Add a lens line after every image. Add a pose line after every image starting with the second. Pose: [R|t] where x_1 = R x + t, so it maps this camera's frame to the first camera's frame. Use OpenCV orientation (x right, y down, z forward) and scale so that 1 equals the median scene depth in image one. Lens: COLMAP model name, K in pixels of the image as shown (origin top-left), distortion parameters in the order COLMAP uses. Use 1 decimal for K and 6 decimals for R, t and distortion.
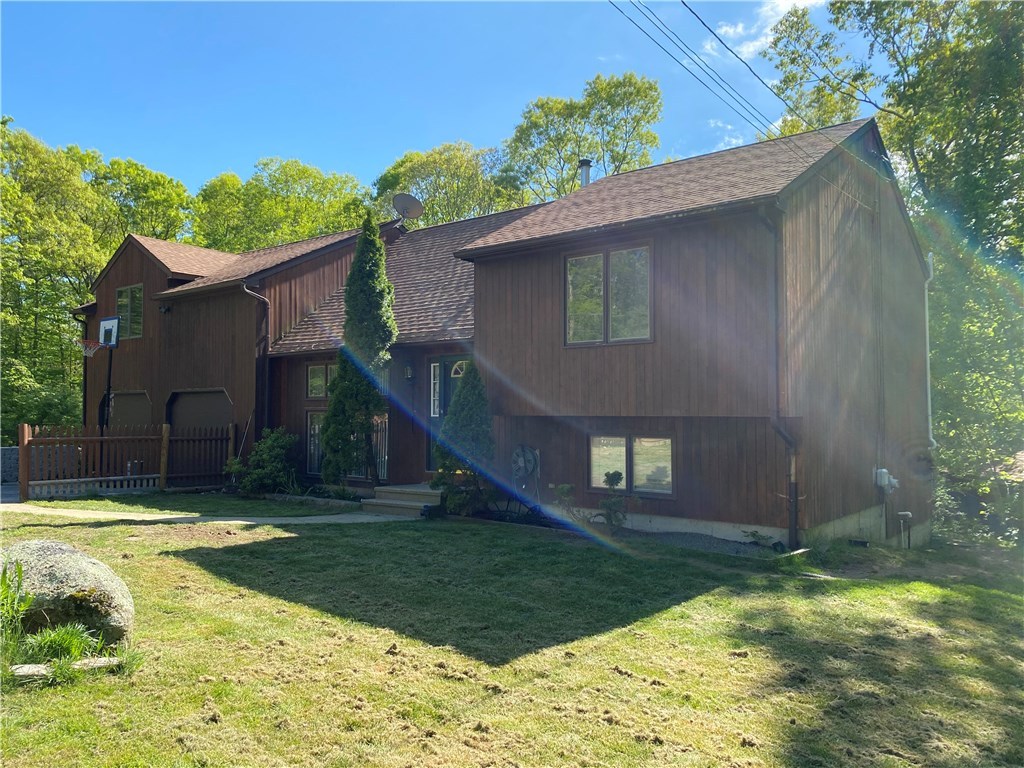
lens RADIAL K [[776.2, 0, 512.0], [0, 776.2, 384.0], [0, 0, 1]] dist [0.008911, 0.000113]
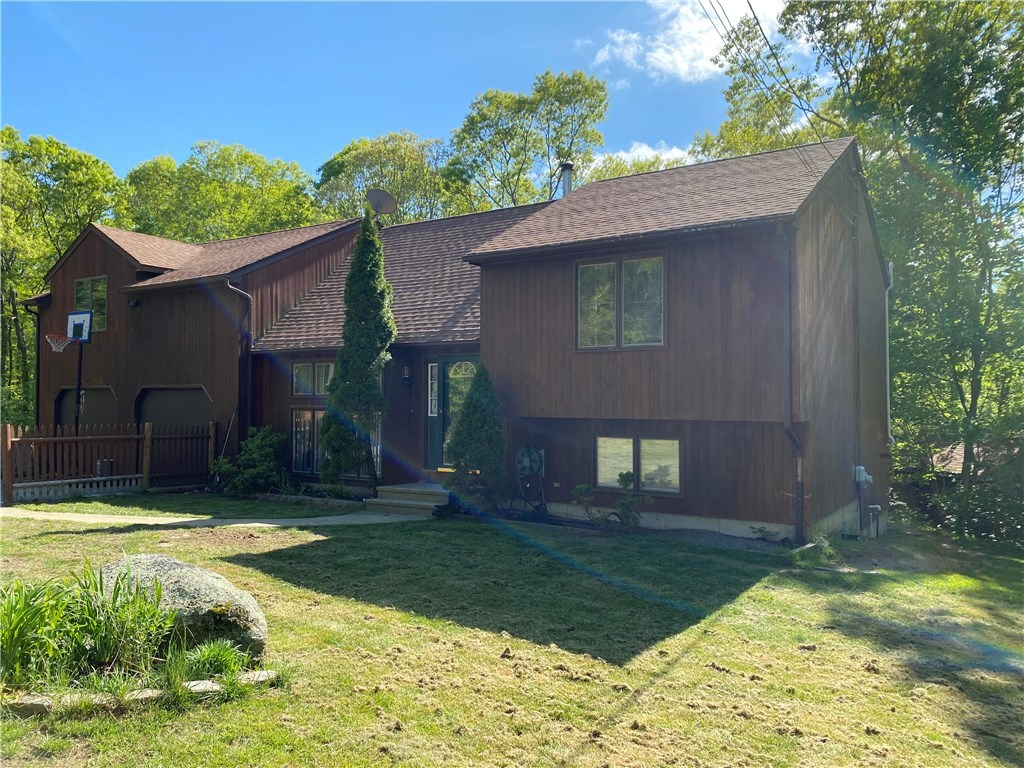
lens RADIAL K [[774.0, 0, 512.0], [0, 774.0, 384.0], [0, 0, 1]] dist [0.008515, 0.000532]
pose [[0.995400, 0.004109, 0.095719, -0.114086], [-0.005432, 0.999893, 0.013571, -0.017487], [-0.095653, -0.014029, 0.995316, -0.018706]]
